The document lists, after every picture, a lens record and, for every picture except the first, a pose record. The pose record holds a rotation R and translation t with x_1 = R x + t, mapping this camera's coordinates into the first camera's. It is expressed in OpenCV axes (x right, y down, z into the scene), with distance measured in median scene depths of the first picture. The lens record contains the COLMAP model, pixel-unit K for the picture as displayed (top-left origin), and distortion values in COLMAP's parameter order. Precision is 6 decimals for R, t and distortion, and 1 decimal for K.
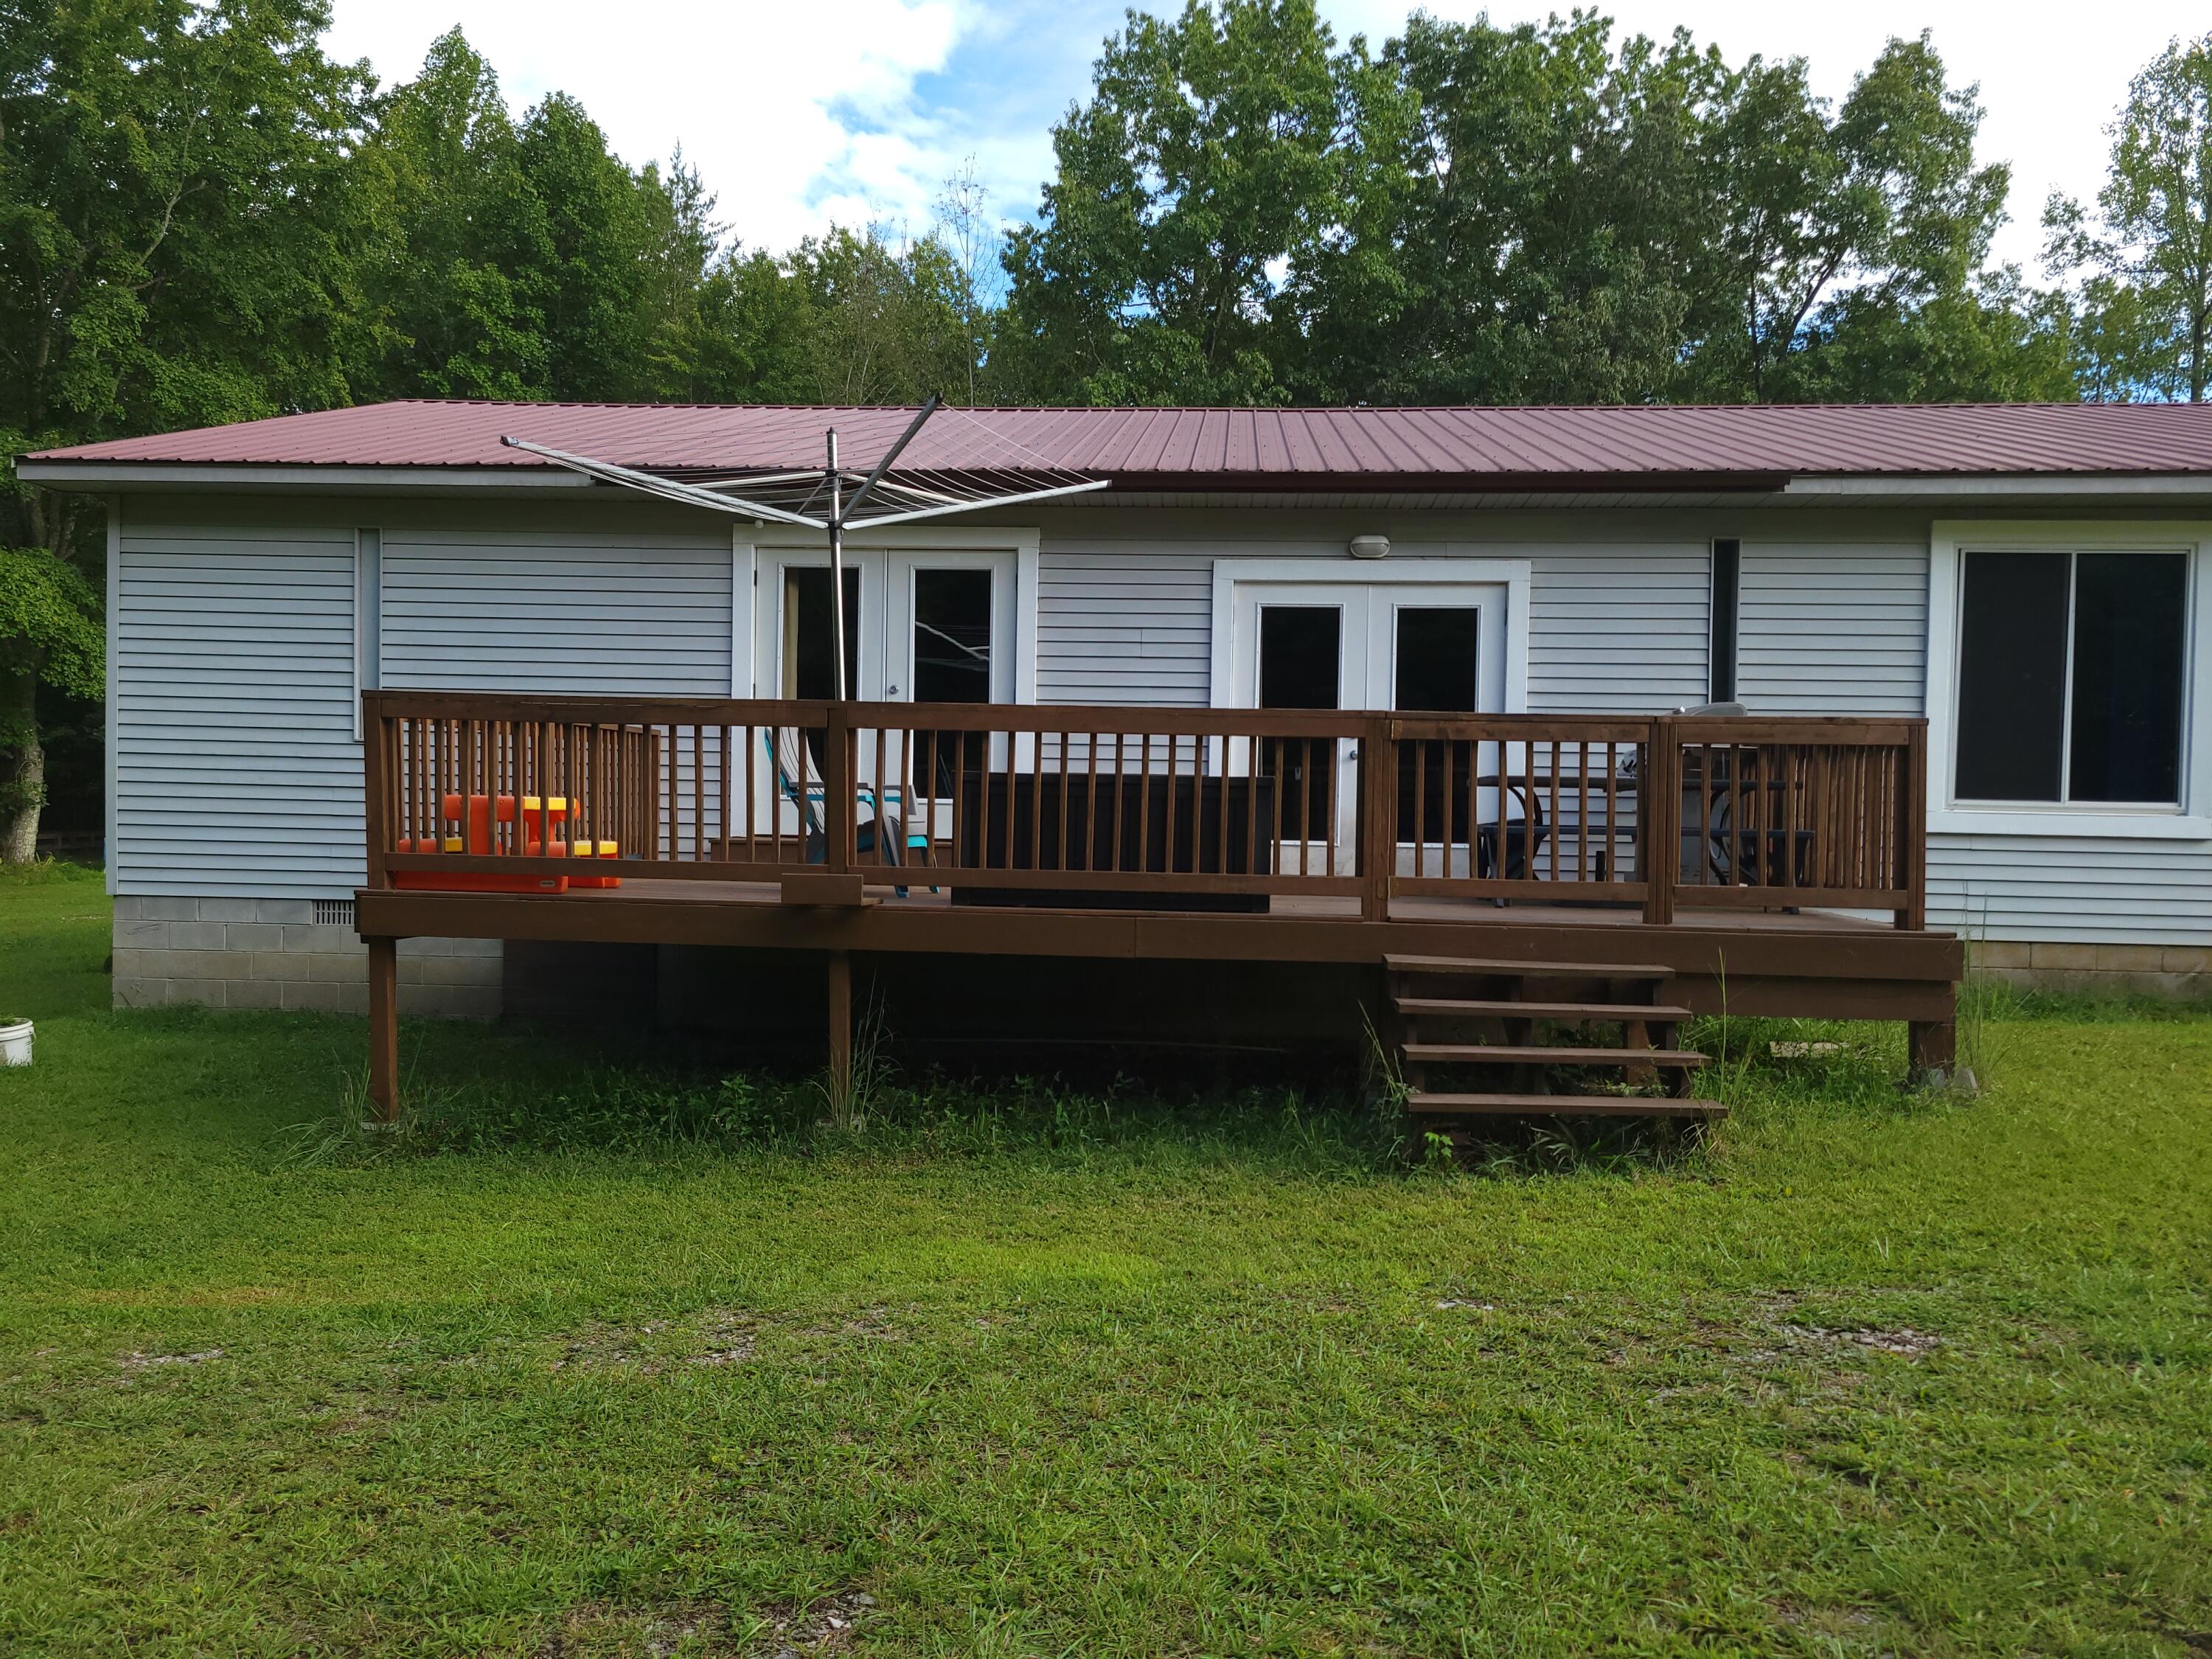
lens RADIAL K [[1674.6, 0, 1106.0], [0, 1674.6, 829.5], [0, 0, 1]] dist [0.038206, 0.004033]
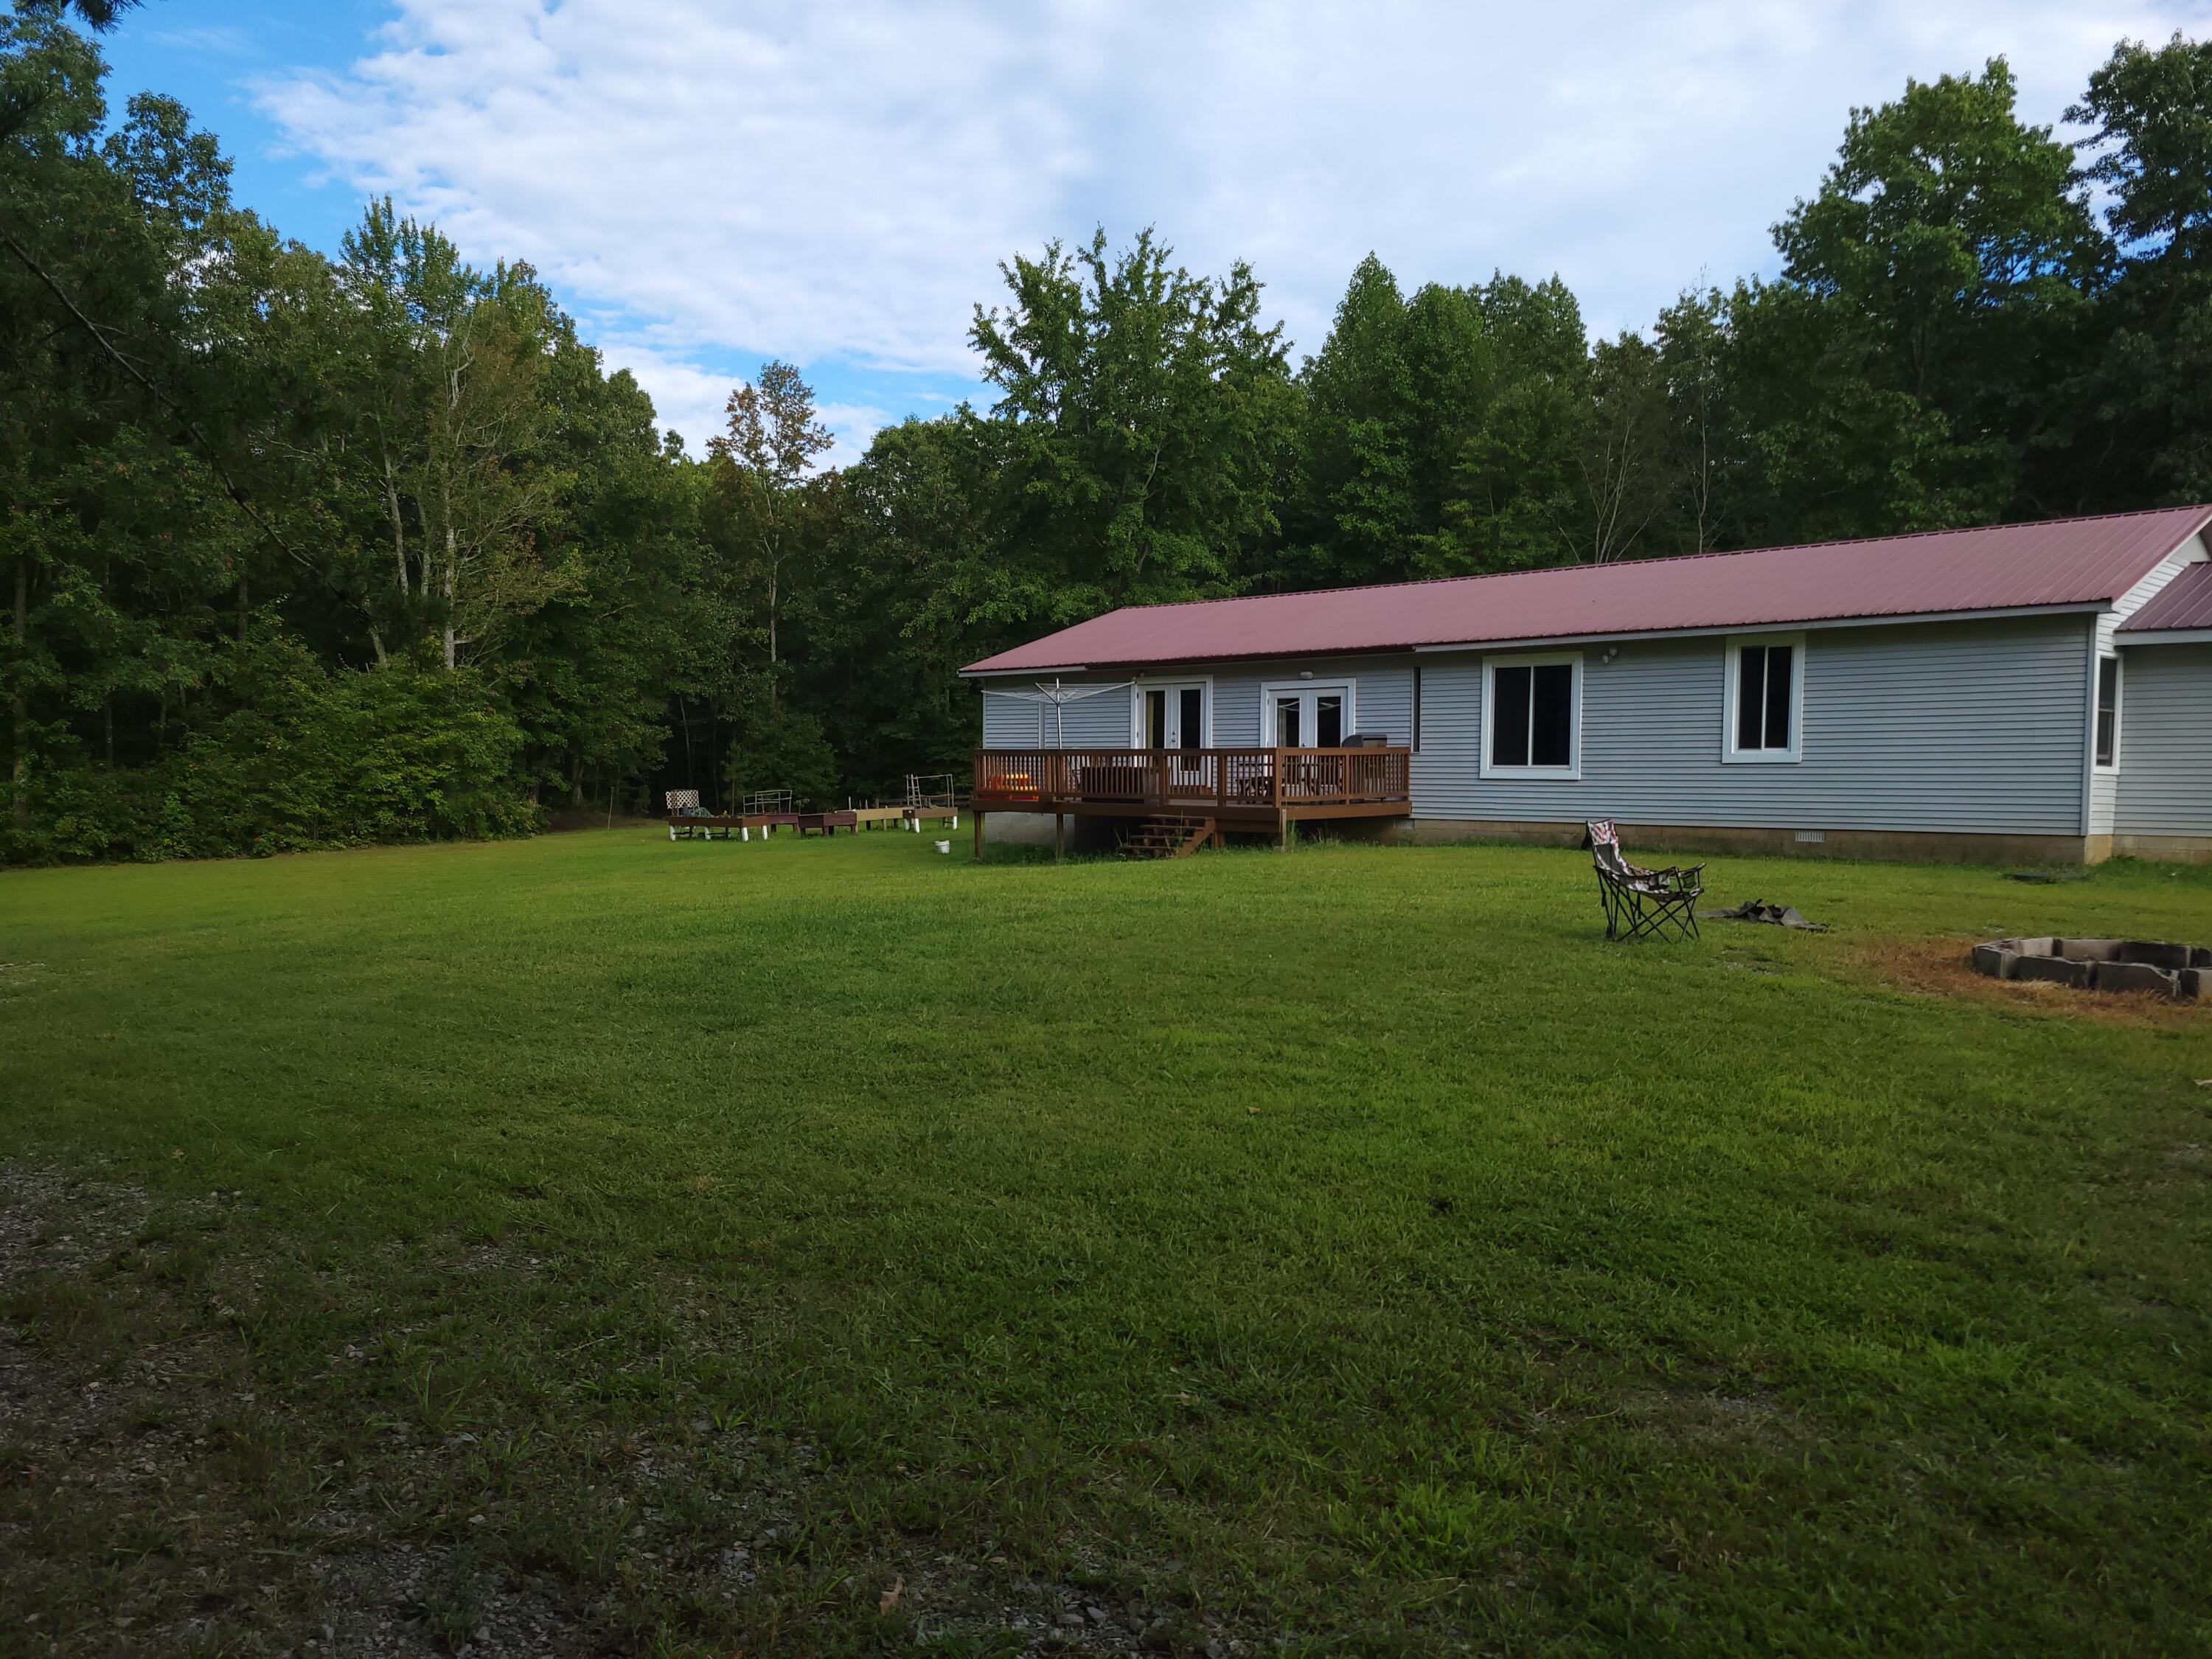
lens RADIAL K [[1674.6, 0, 1106.0], [0, 1674.6, 829.5], [0, 0, 1]] dist [0.038206, 0.004033]
pose [[0.767054, 0.006192, -0.641553, 1.632448], [0.011517, 0.999659, 0.023418, 0.012510], [0.641479, -0.025352, 0.766721, -1.275606]]
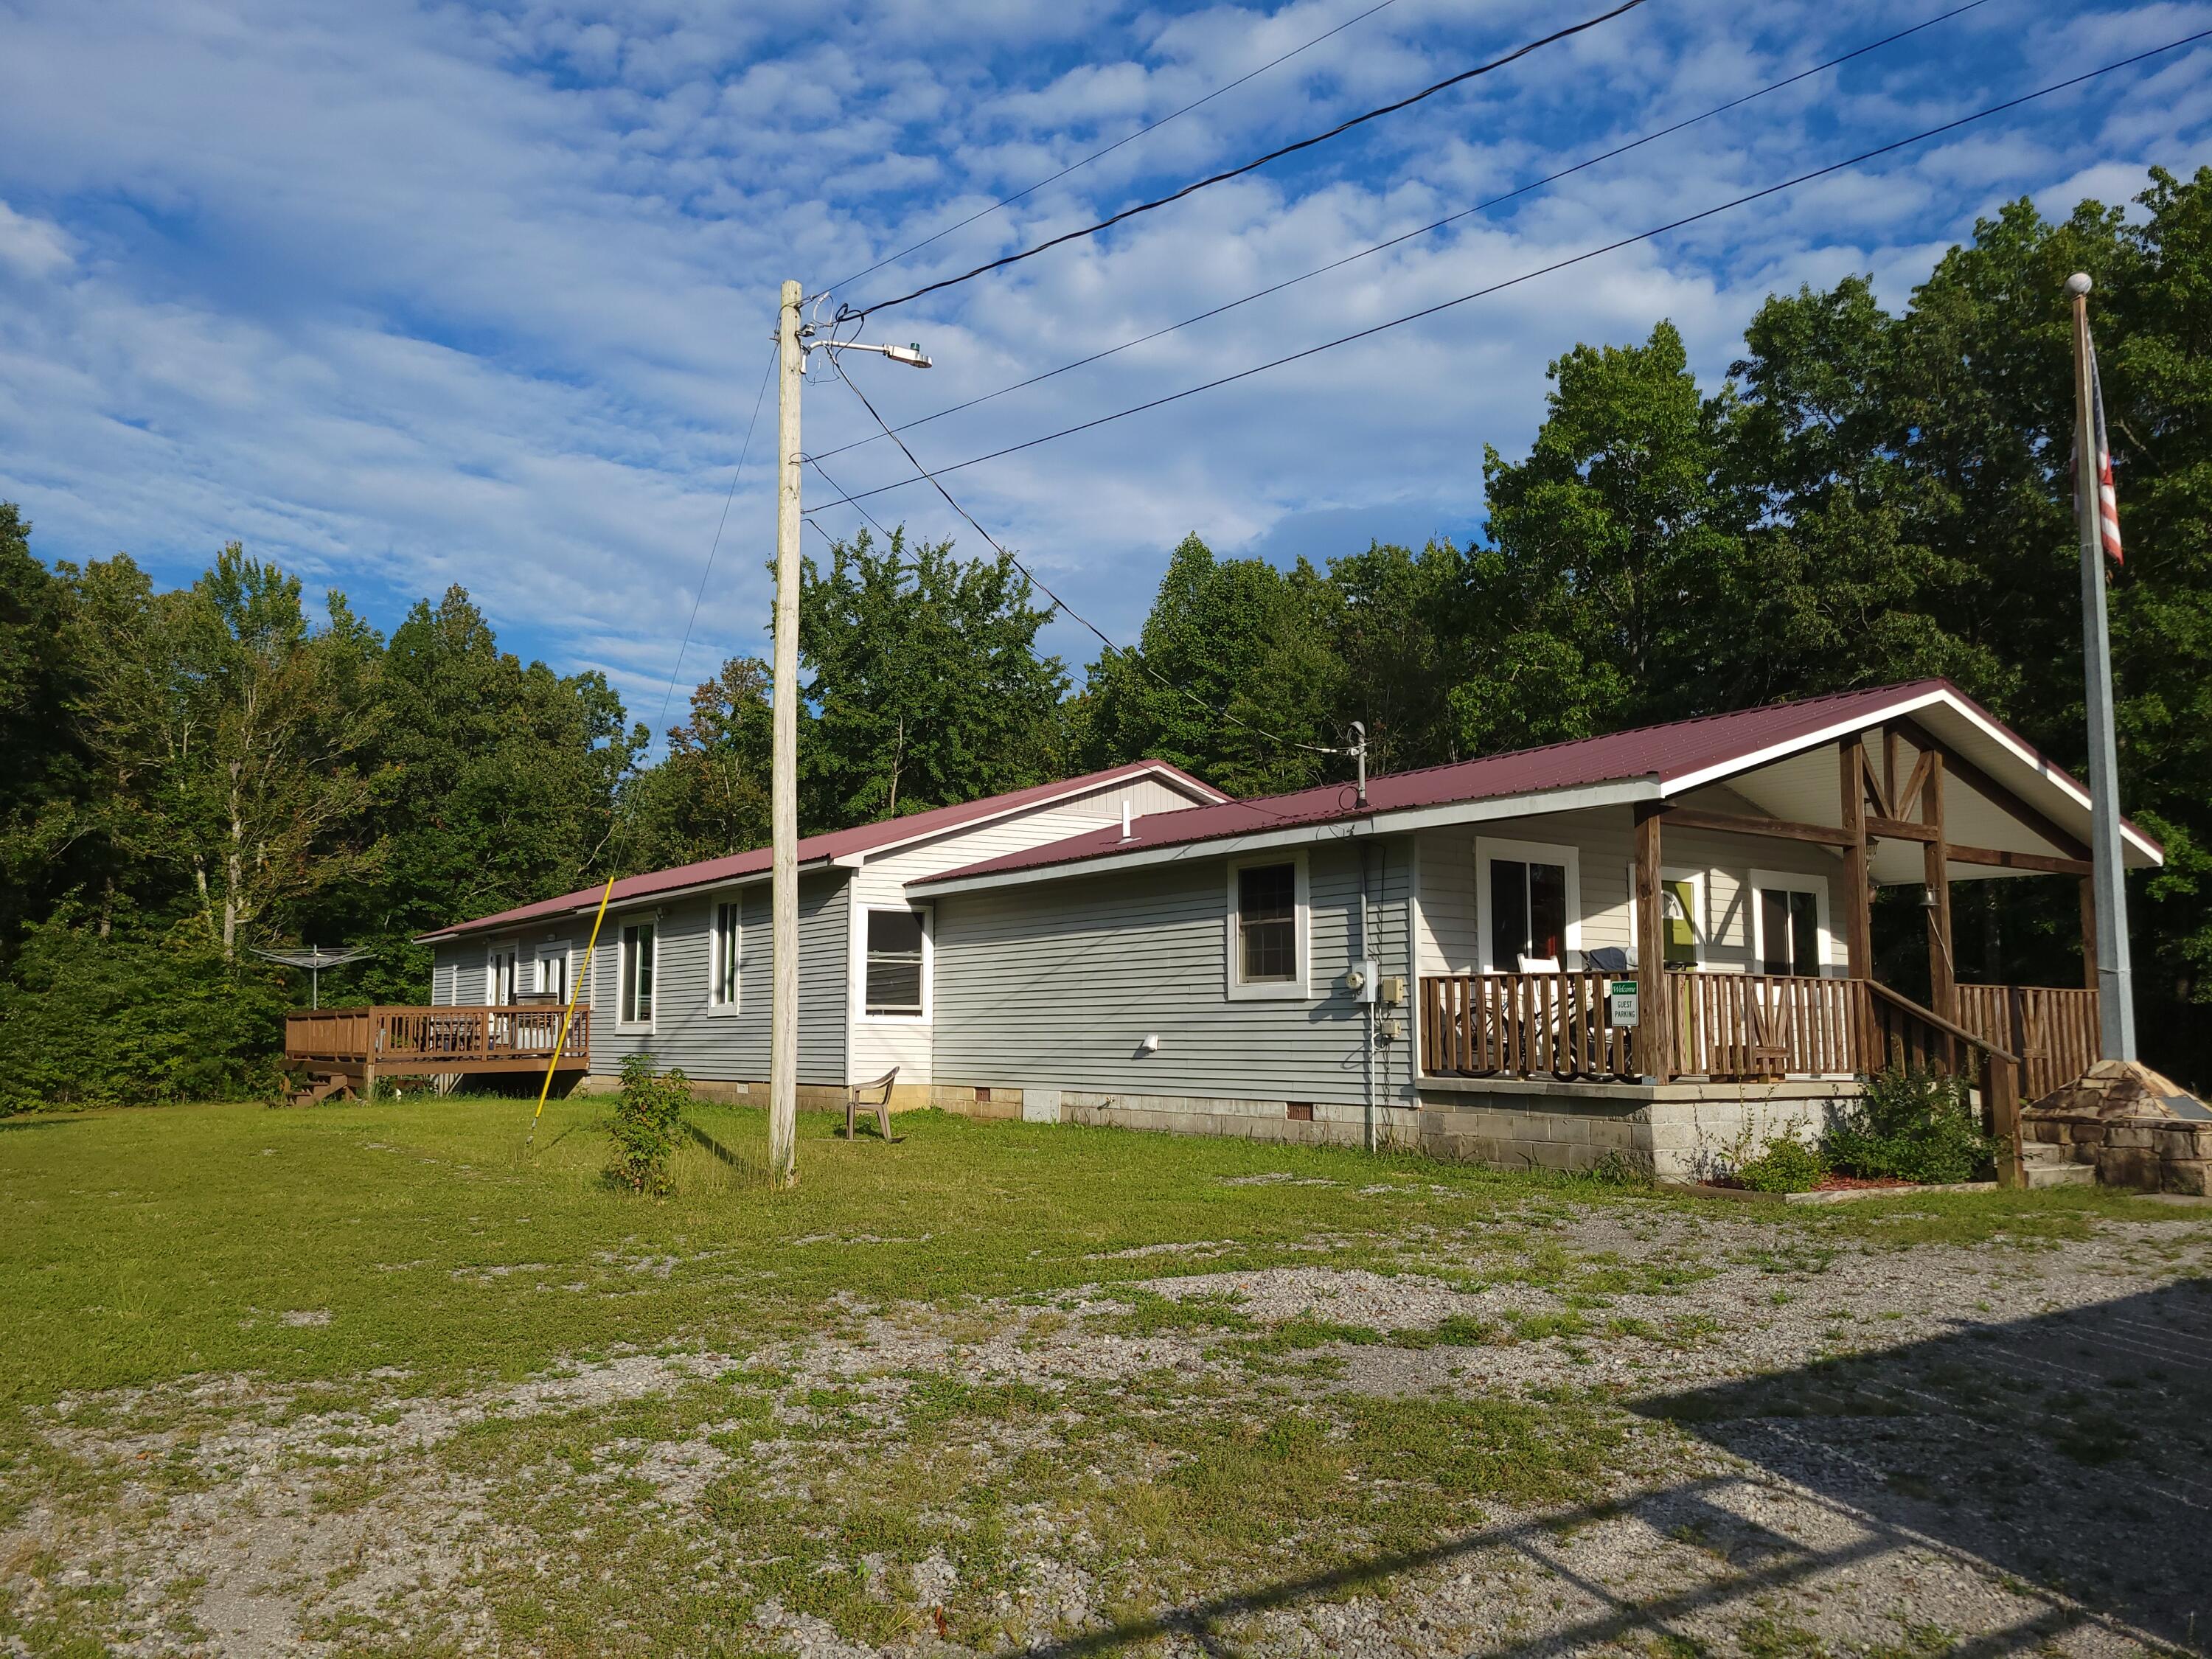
lens RADIAL K [[1674.6, 0, 1106.0], [0, 1674.6, 829.5], [0, 0, 1]] dist [0.038206, 0.004033]
pose [[0.638877, -0.114741, -0.760704, 2.918969], [0.014431, 0.990428, -0.137271, 0.054312], [0.769174, 0.076721, 0.634417, -0.127123]]
